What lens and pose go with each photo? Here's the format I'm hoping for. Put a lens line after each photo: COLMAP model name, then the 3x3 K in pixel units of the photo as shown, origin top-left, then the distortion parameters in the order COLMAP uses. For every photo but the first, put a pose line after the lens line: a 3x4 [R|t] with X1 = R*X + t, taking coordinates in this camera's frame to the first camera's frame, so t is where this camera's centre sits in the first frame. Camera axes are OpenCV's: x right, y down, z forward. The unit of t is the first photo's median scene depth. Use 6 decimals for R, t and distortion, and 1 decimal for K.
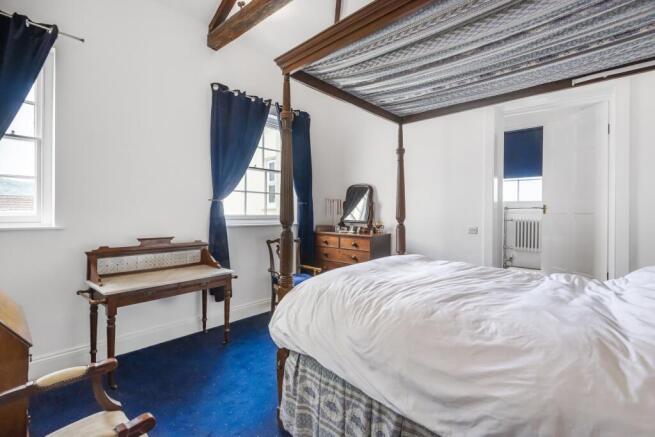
lens RADIAL K [[295.9, 0, 327.9], [0, 295.9, 213.7], [0, 0, 1]] dist [0.000248, -0.000463]
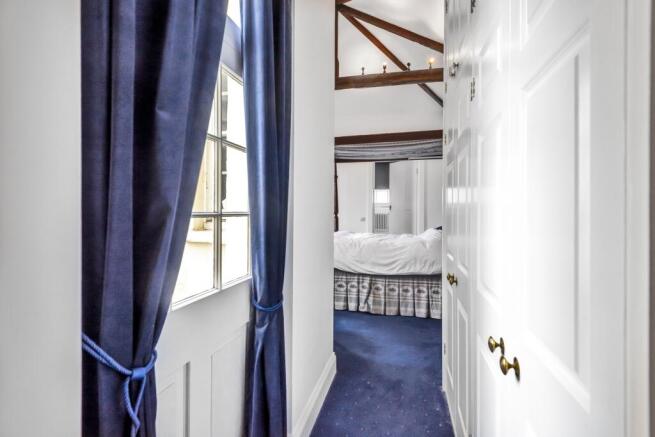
lens RADIAL K [[295.9, 0, 327.9], [0, 295.9, 213.7], [0, 0, 1]] dist [0.000248, -0.000463]
pose [[0.886269, -0.010743, 0.463046, -0.674831], [0.005782, 0.999910, 0.012130, -0.001023], [-0.463135, -0.008073, 0.886251, -0.643288]]
